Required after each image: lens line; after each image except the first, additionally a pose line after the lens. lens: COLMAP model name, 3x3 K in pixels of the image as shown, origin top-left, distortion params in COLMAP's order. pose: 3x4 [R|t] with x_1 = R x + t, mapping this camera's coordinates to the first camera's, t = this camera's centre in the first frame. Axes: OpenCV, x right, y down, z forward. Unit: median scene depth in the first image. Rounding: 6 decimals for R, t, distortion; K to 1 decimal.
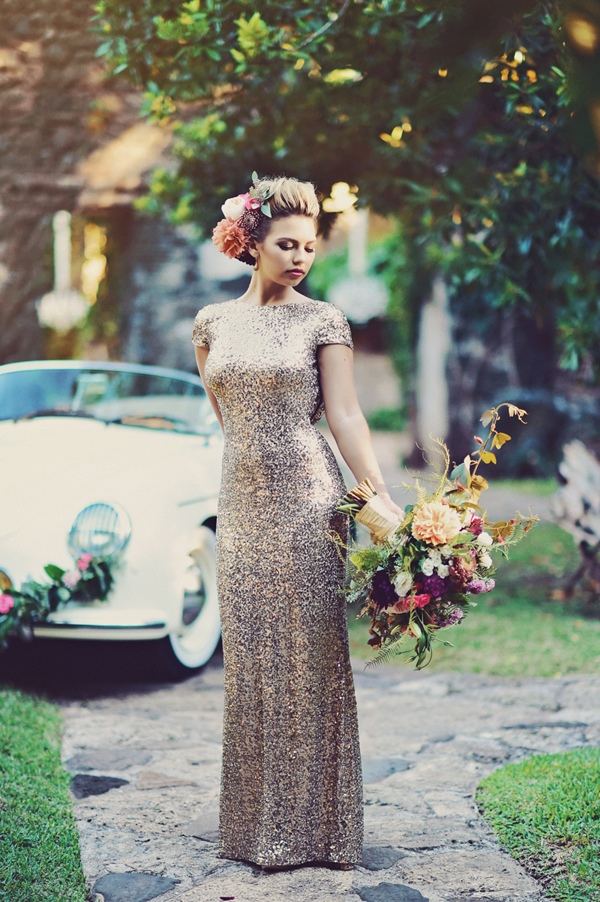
lens RADIAL K [[2335.5, 0, 300.0], [0, 2335.5, 451.0], [0, 0, 1]] dist [-0.149110, 0.507470]
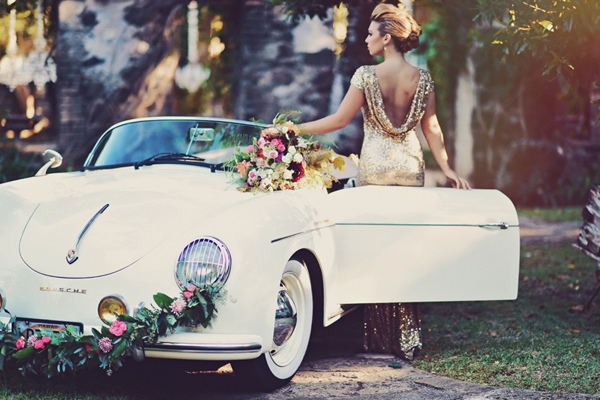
lens RADIAL K [[1553.5, 0, 297.7], [0, 1553.5, 208.9], [0, 0, 1]] dist [-0.149110, 0.507470]
pose [[0.999219, 0.012843, -0.037368, -0.012011], [-0.012020, 0.999682, 0.022163, -0.010420], [0.037641, -0.021697, 0.999056, 0.246404]]
